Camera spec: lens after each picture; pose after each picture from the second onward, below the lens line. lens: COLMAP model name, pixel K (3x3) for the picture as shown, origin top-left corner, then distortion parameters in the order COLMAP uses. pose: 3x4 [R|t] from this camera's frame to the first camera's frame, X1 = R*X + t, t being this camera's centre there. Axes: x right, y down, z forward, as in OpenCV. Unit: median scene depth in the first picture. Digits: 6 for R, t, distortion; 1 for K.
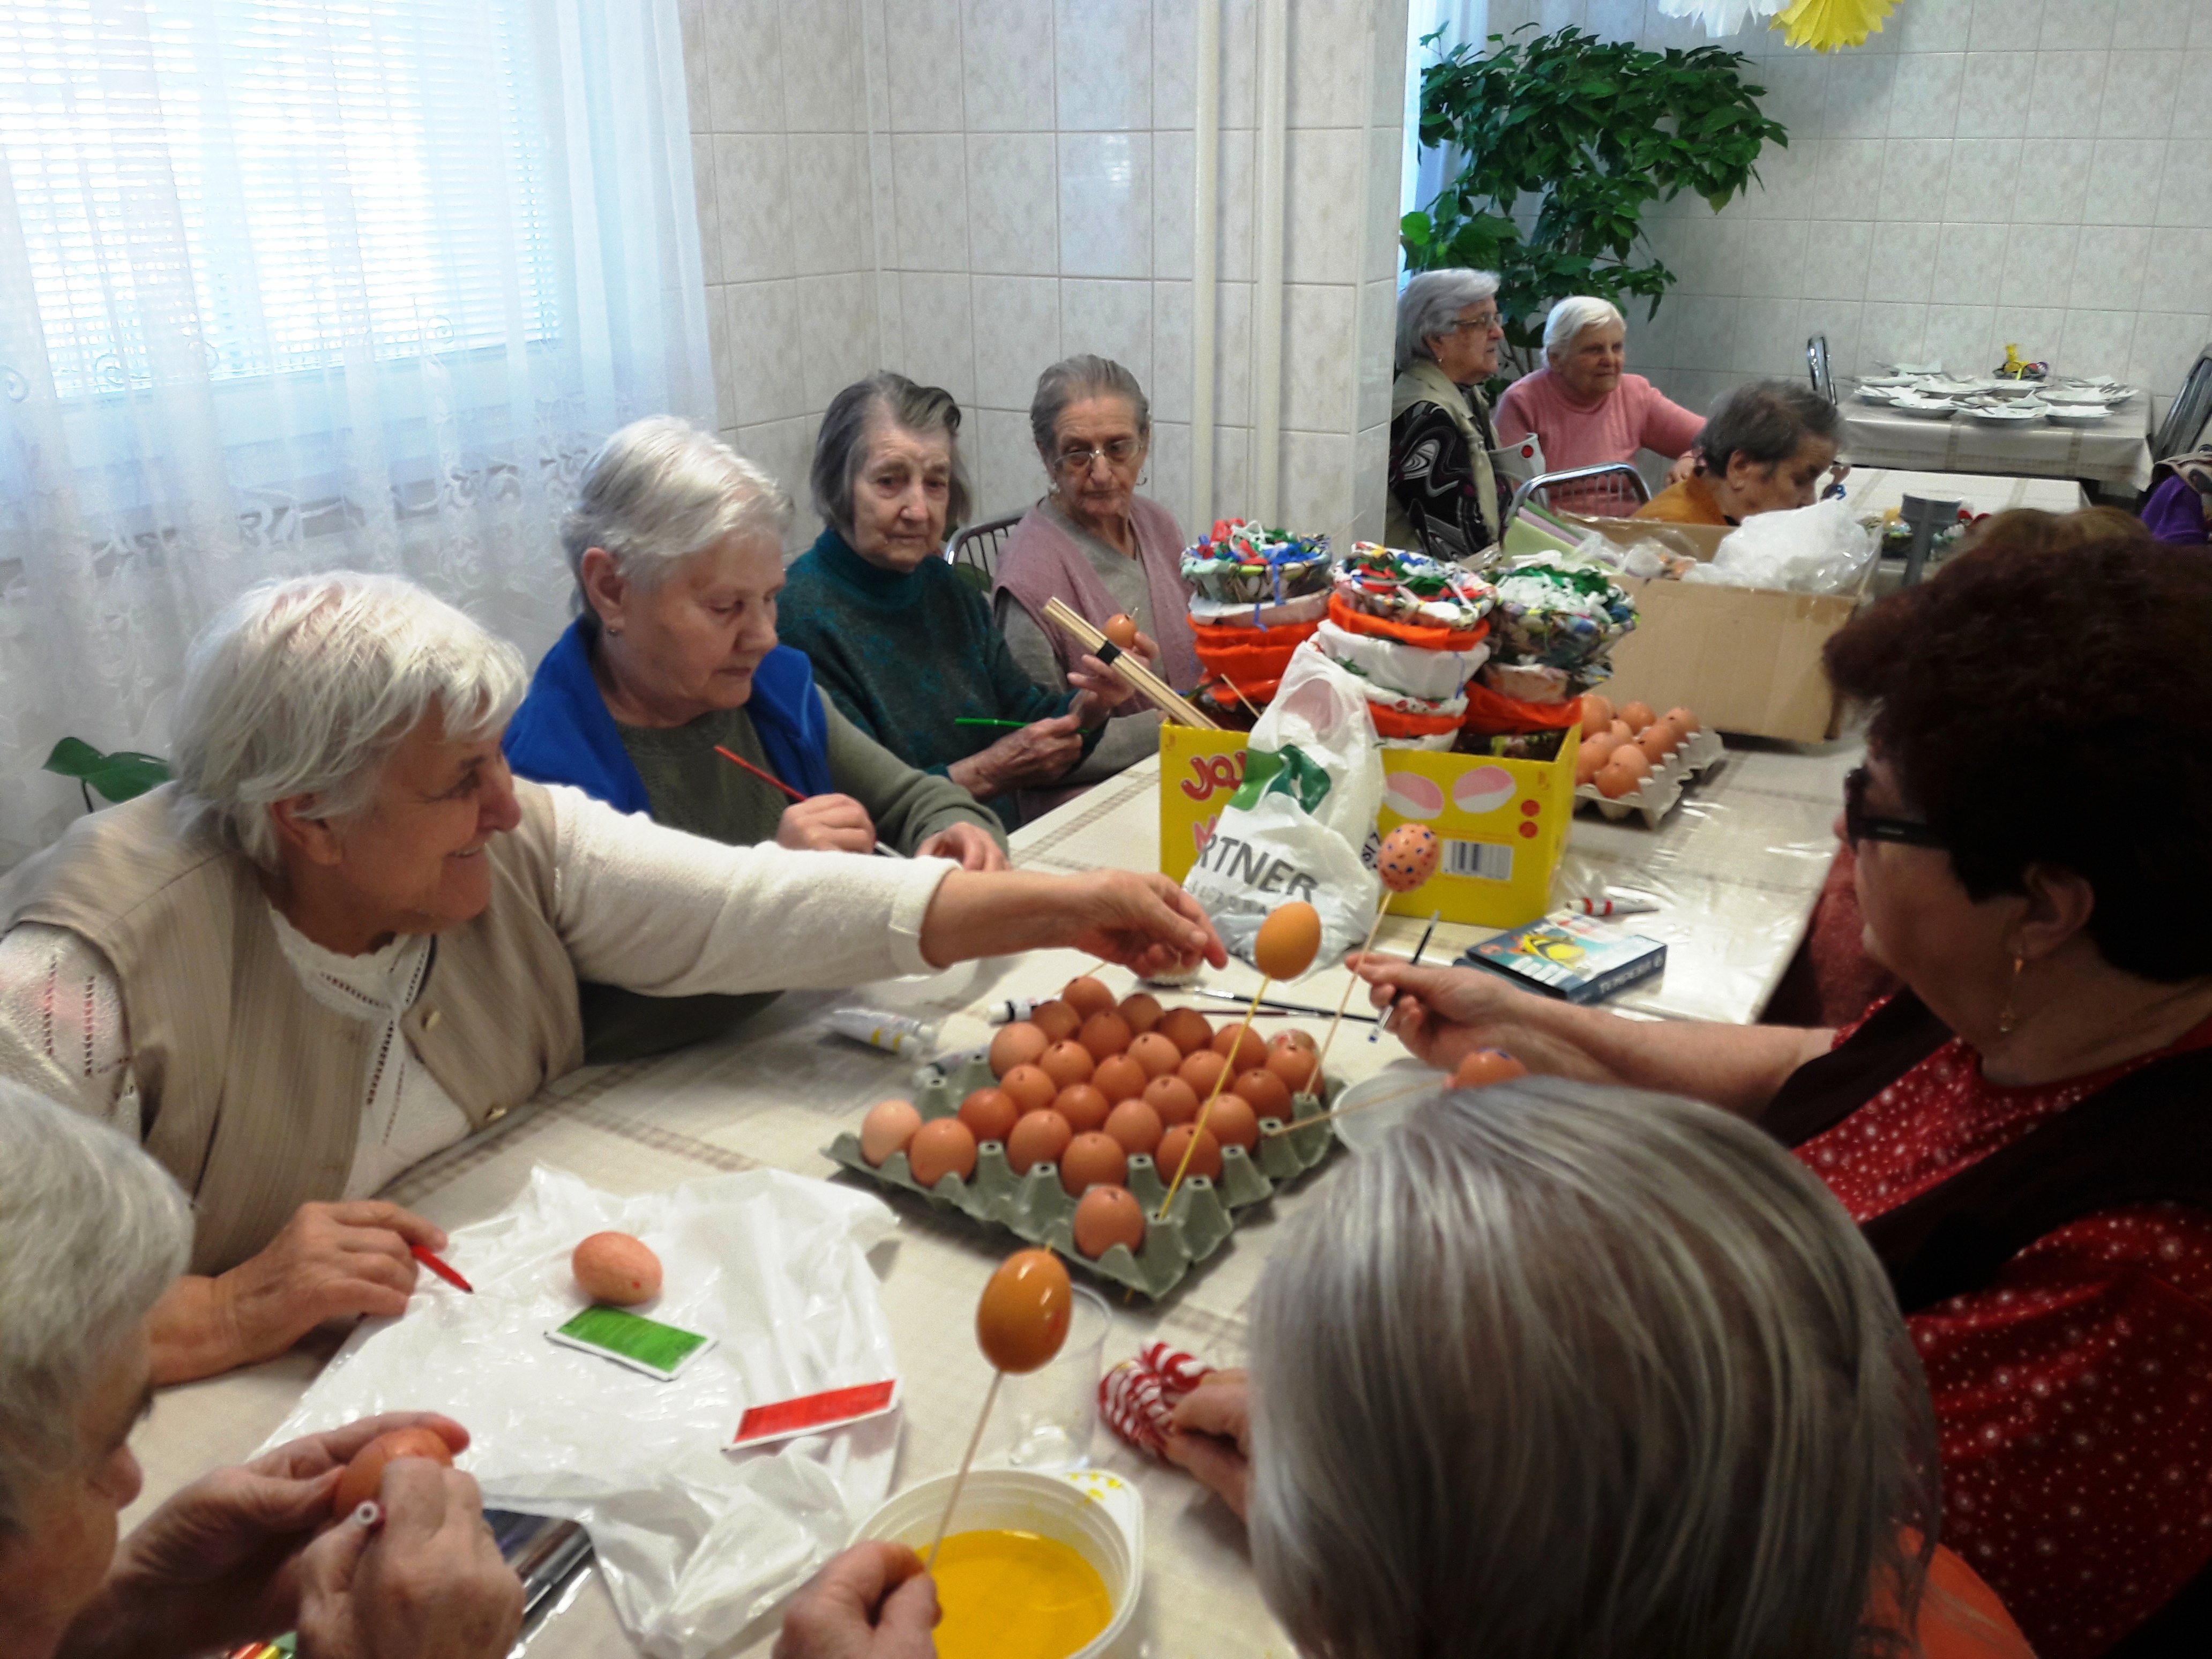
lens RADIAL K [[1801.5, 0, 1104.3], [0, 1801.5, 914.6], [0, 0, 1]] dist [0.212881, -0.350059]
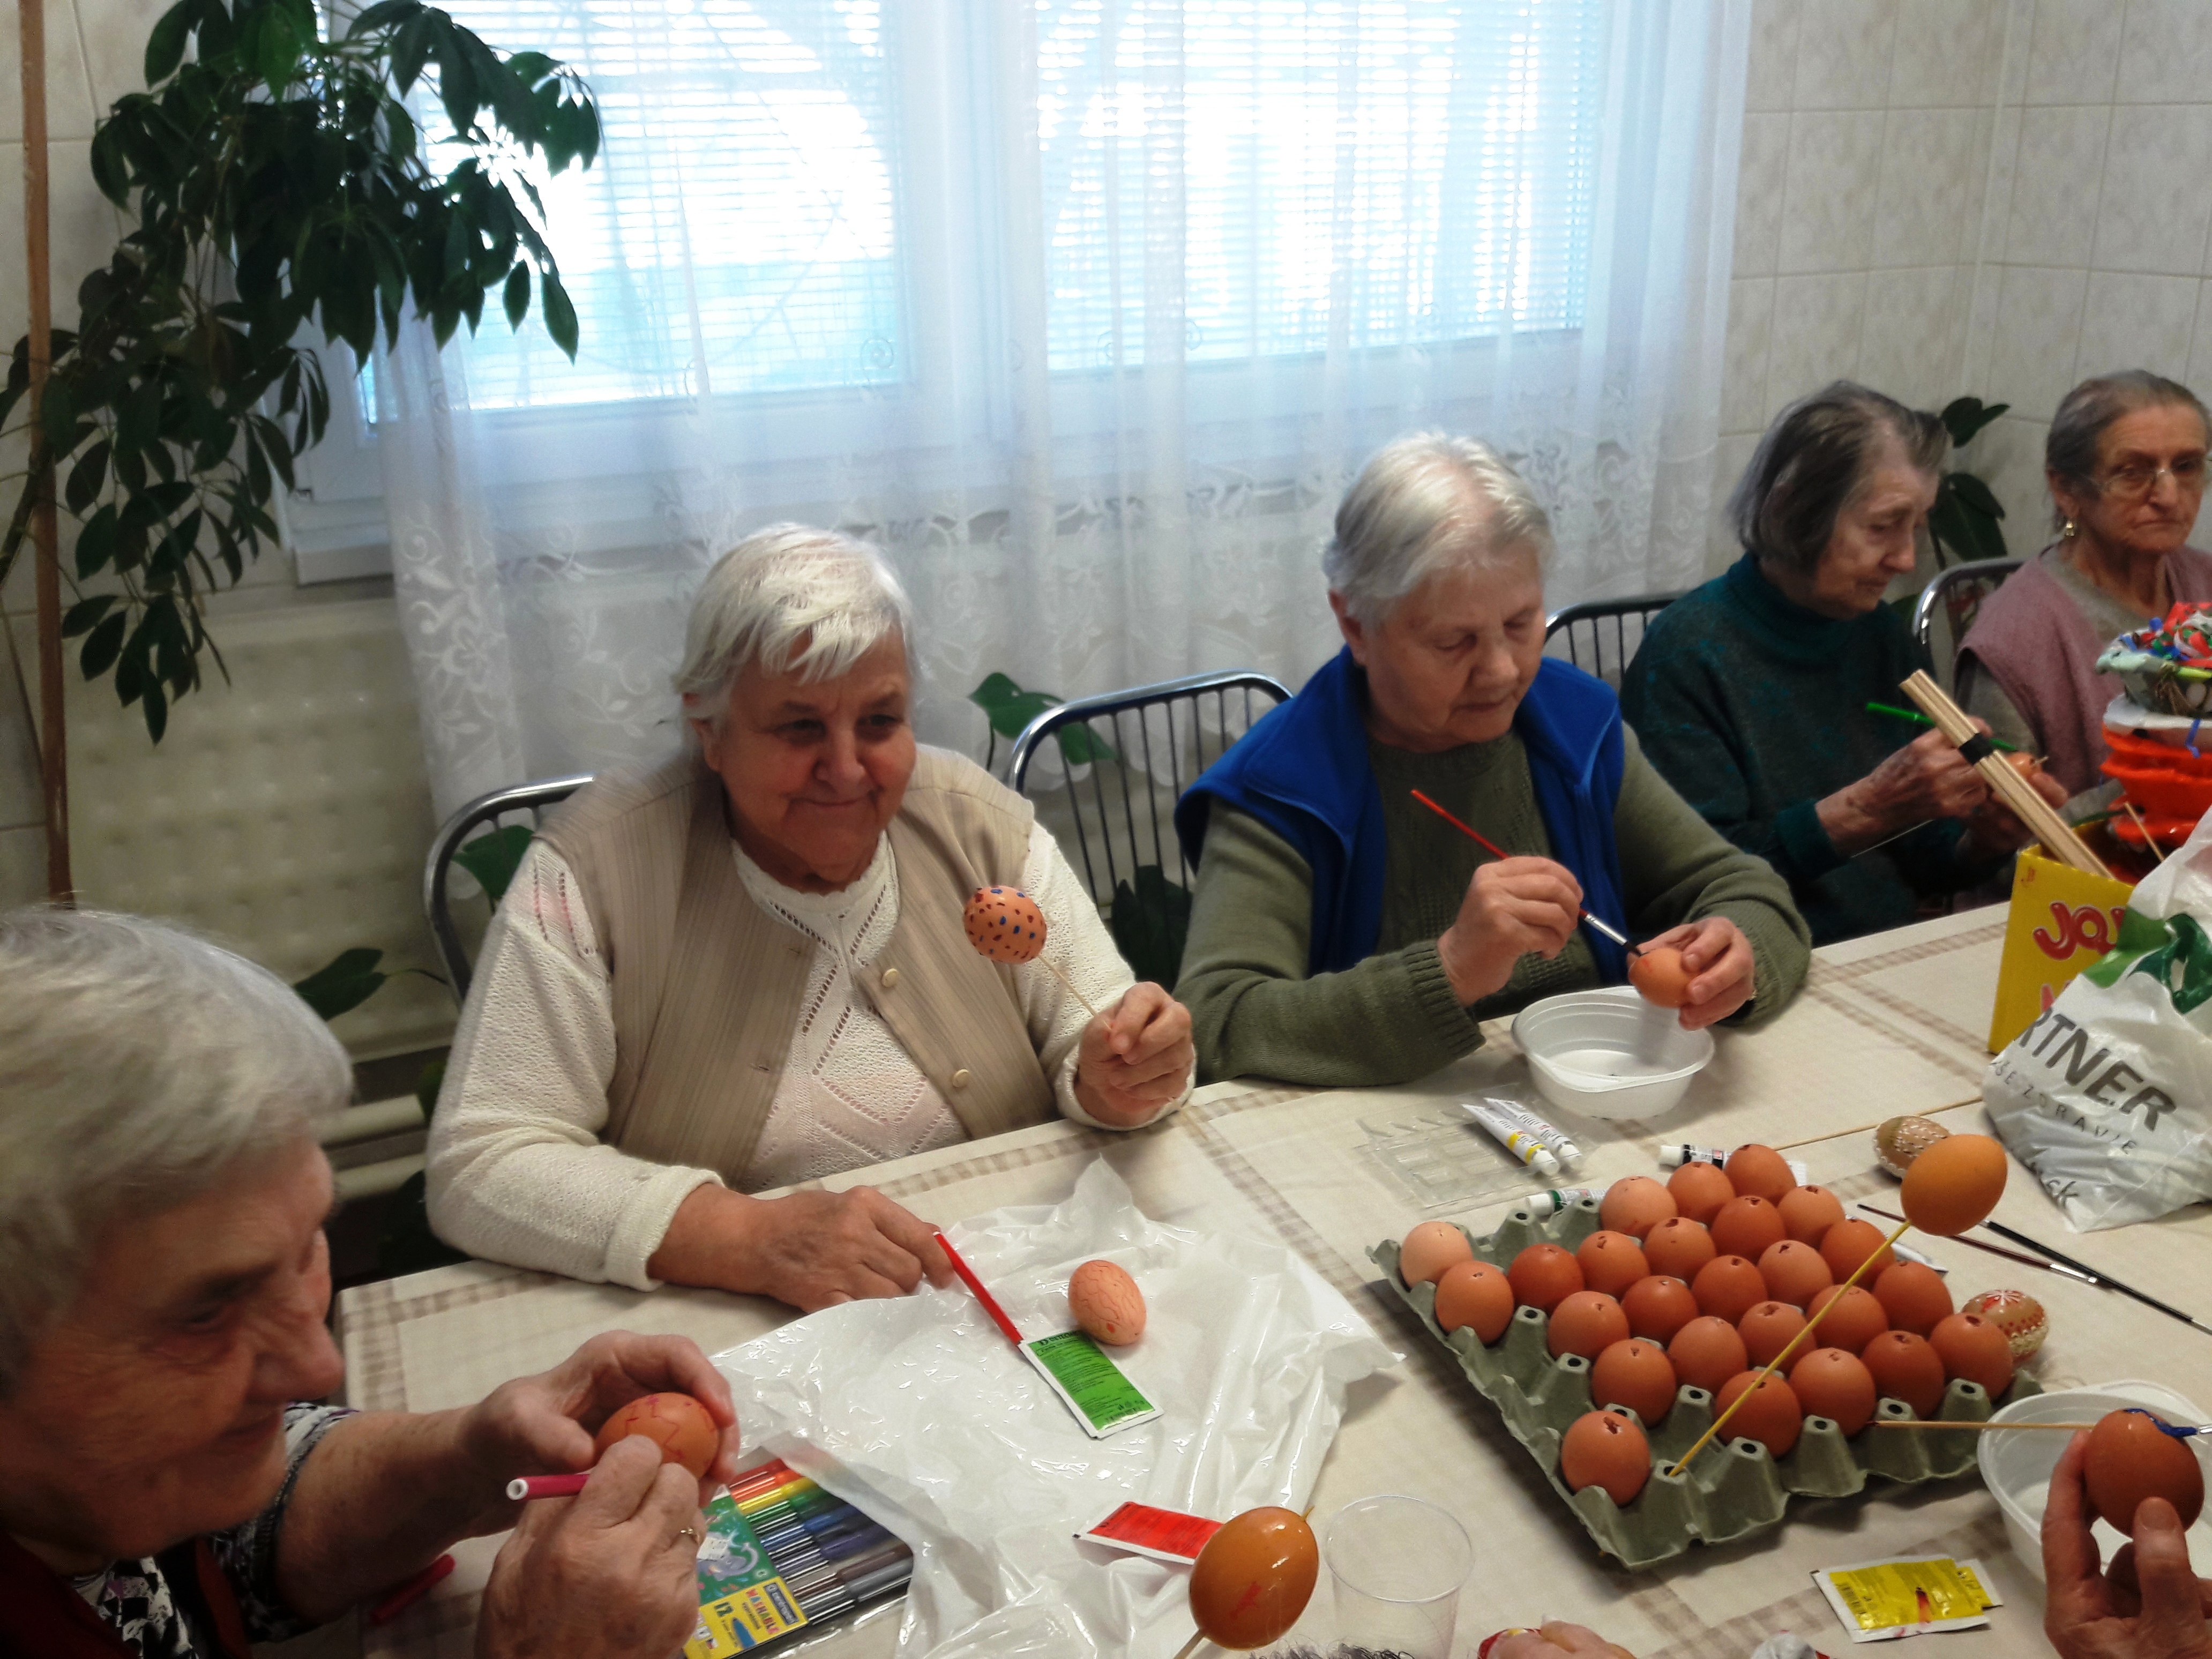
lens RADIAL K [[1860.4, 0, 1112.4], [0, 1860.4, 937.9], [0, 0, 1]] dist [0.006029, -0.015274]
pose [[0.811030, 0.220677, -0.541786, 0.159355], [-0.210404, 0.974183, 0.081832, -0.054232], [0.545857, 0.047626, 0.836524, 0.128730]]
